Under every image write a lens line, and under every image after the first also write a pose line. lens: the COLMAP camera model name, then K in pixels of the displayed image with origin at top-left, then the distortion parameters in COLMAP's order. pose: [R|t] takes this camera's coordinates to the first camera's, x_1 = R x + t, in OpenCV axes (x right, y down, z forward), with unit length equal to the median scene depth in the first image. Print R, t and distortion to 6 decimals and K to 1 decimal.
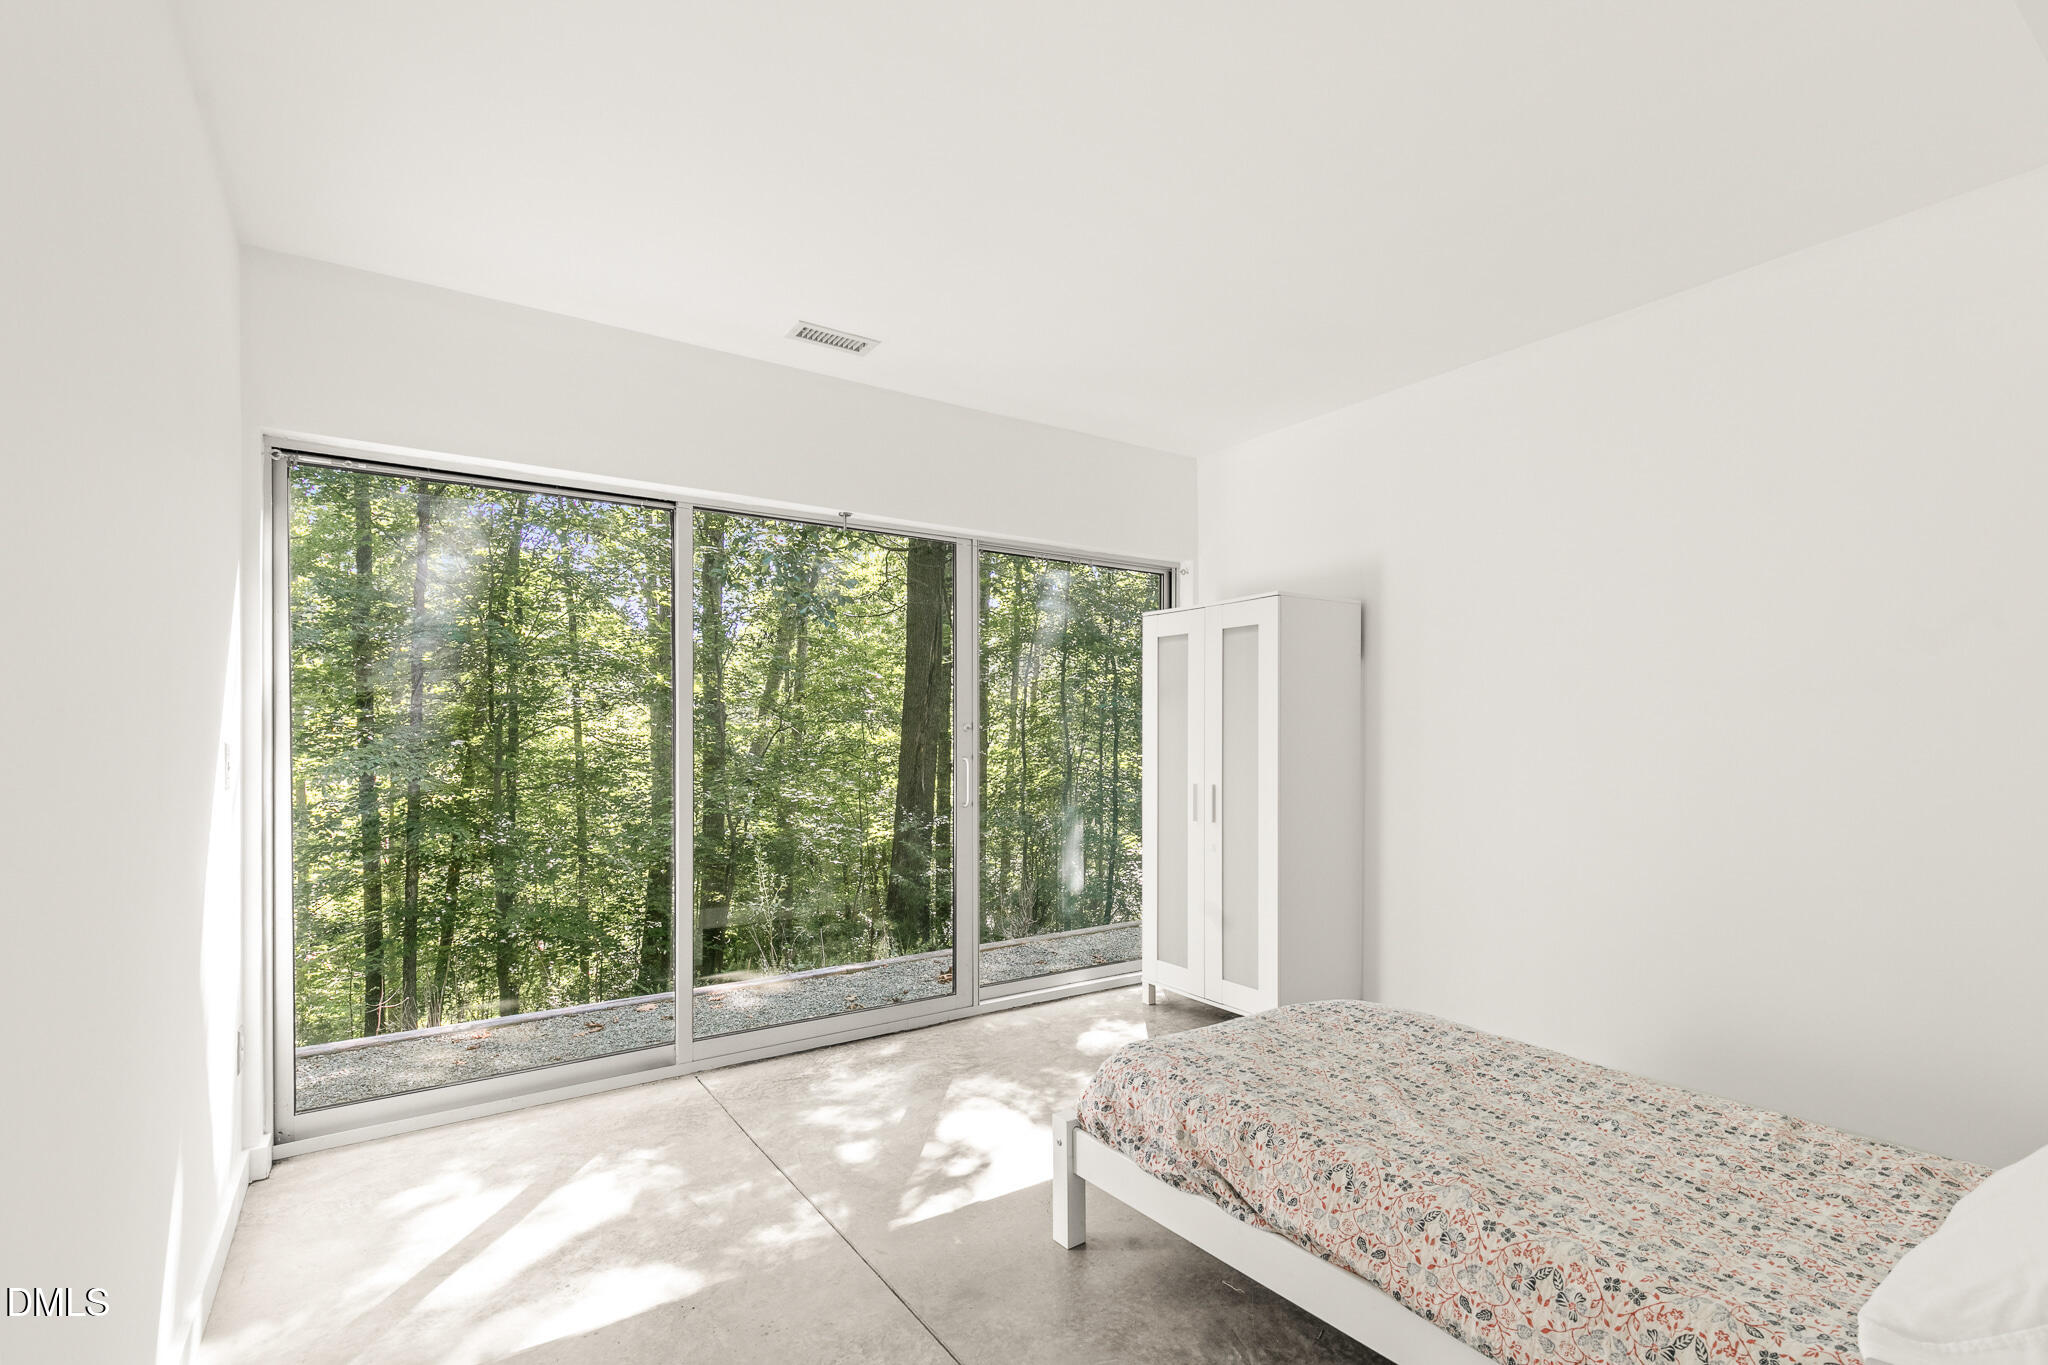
lens RADIAL K [[938.6, 0, 1030.4], [0, 938.6, 721.7], [0, 0, 1]] dist [0.011172, -0.000009]
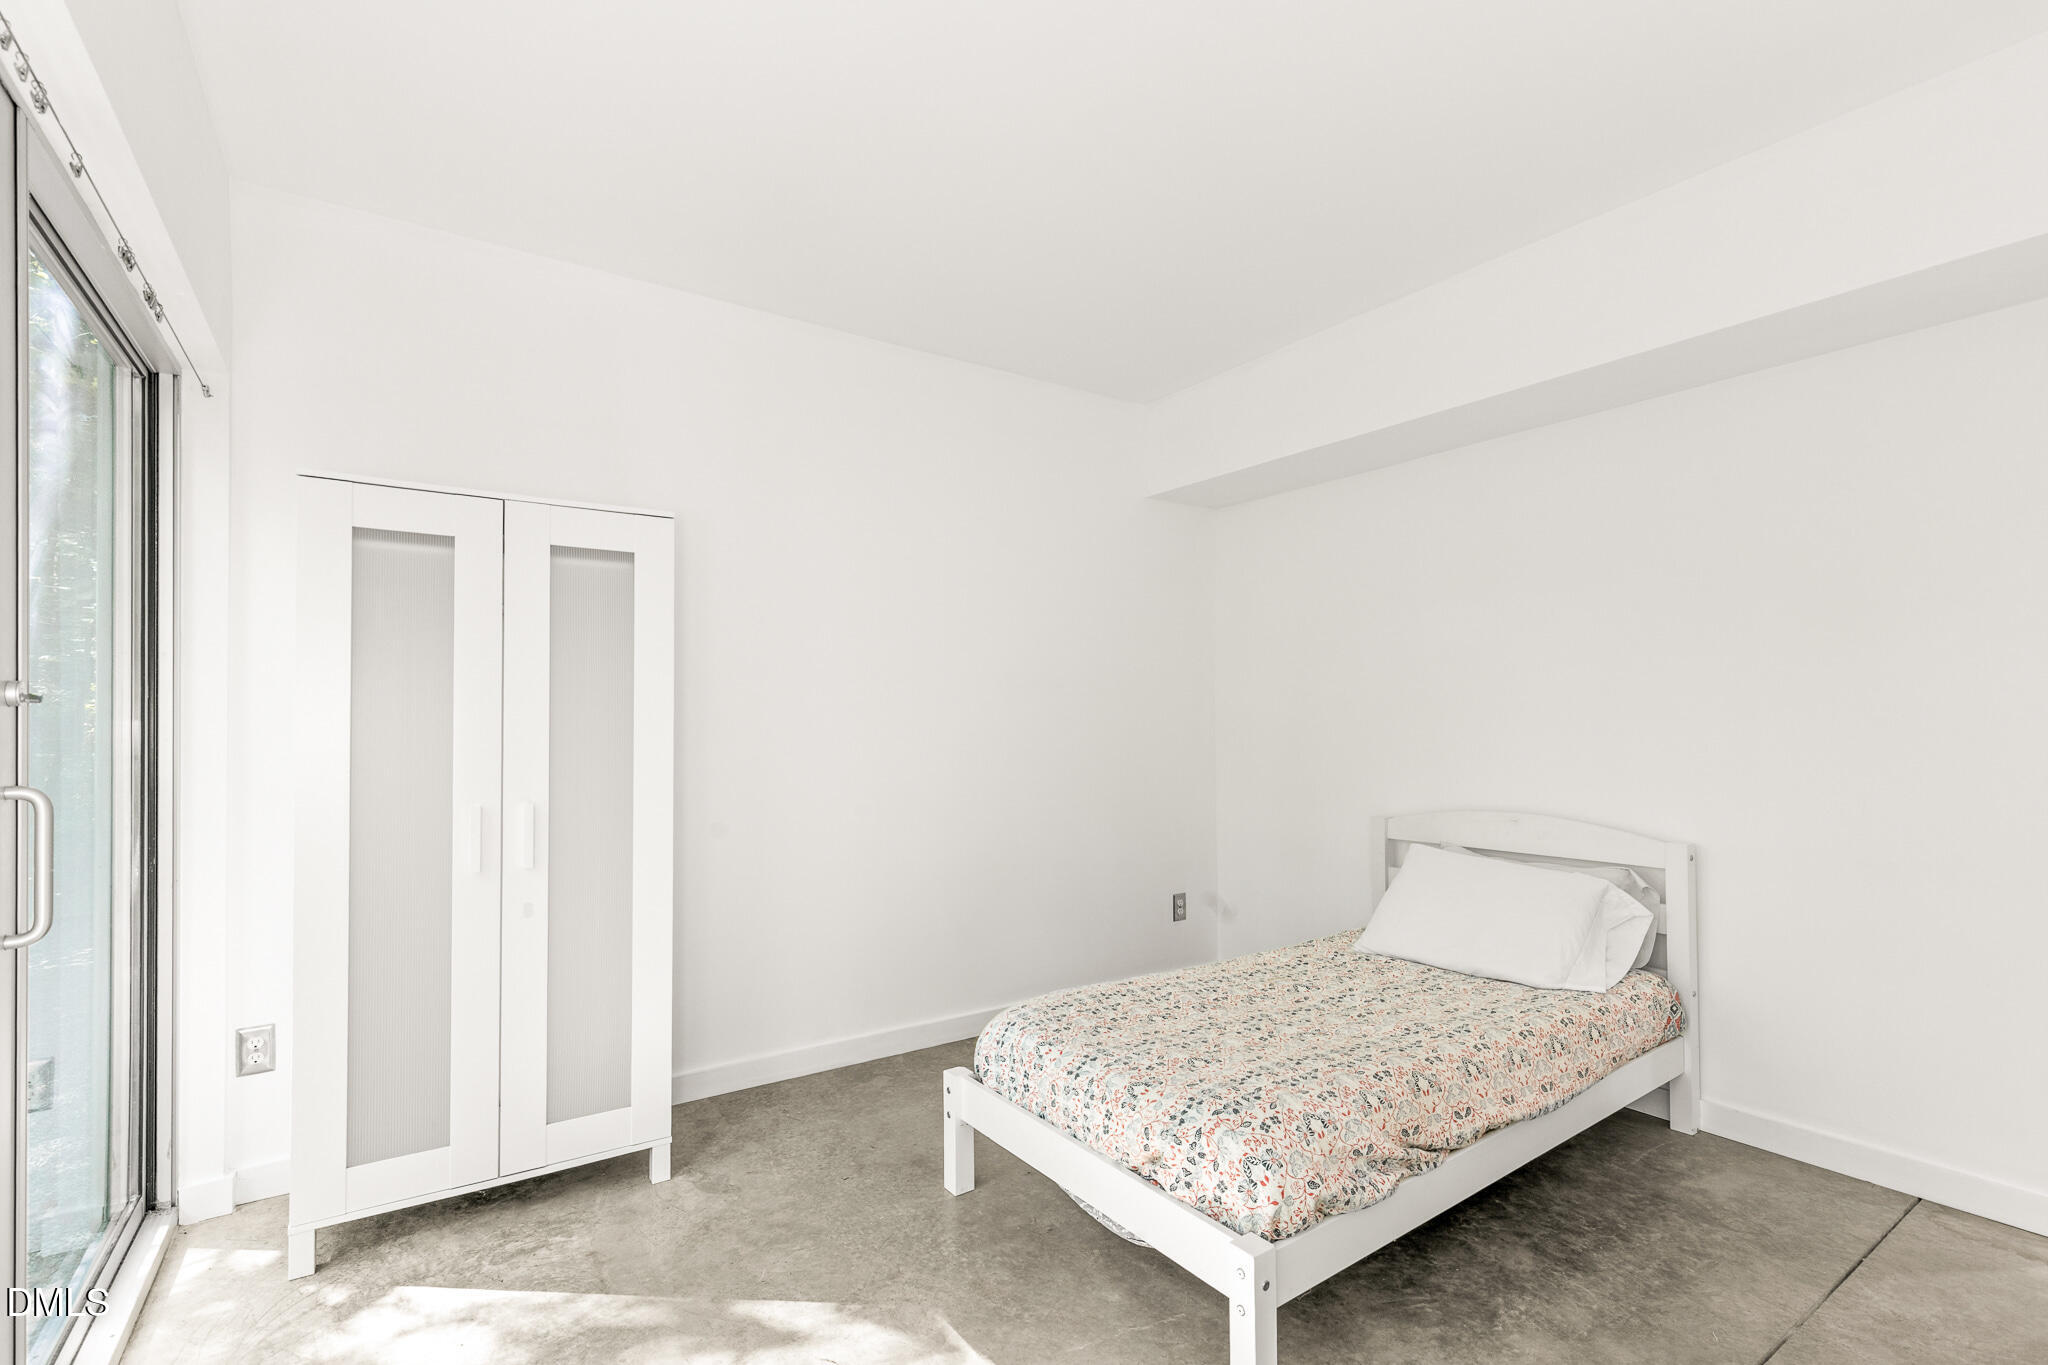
lens RADIAL K [[938.6, 0, 1030.4], [0, 938.6, 721.7], [0, 0, 1]] dist [0.011172, -0.000009]
pose [[0.006976, 0.000833, 0.999975, -0.686876], [-0.005911, 0.999982, -0.000792, 0.024408], [-0.999958, -0.005906, 0.006981, 1.186209]]
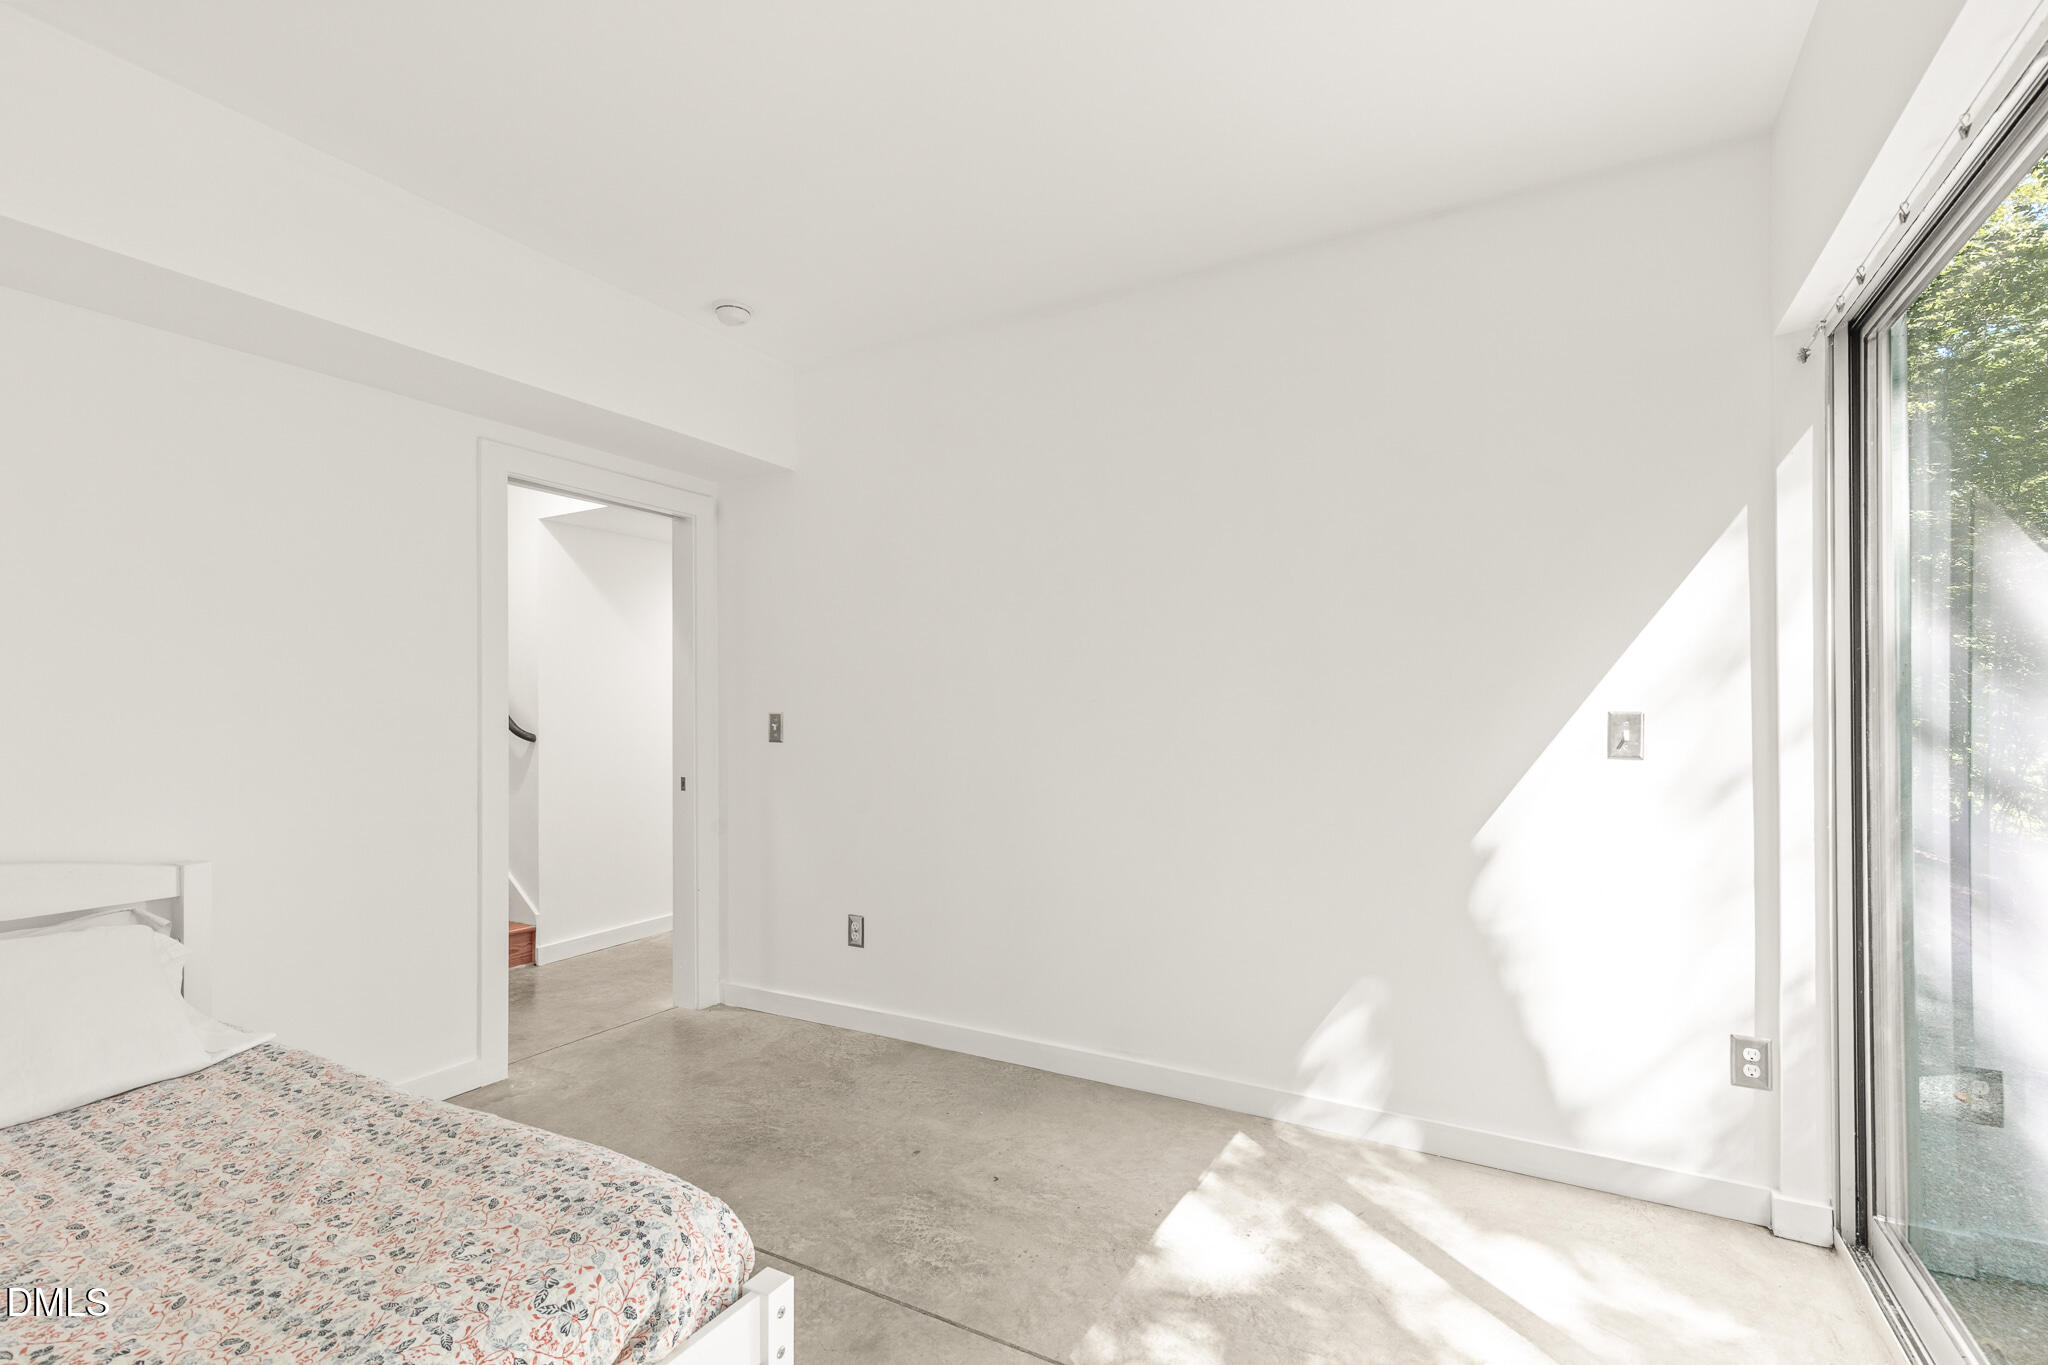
lens RADIAL K [[938.6, 0, 1030.4], [0, 938.6, 721.7], [0, 0, 1]] dist [0.011172, -0.000009]
pose [[-0.899317, 0.007625, -0.437232, 0.189272], [0.006512, 0.999971, 0.004043, 0.019208], [0.437250, 0.000789, -0.899340, 1.731355]]
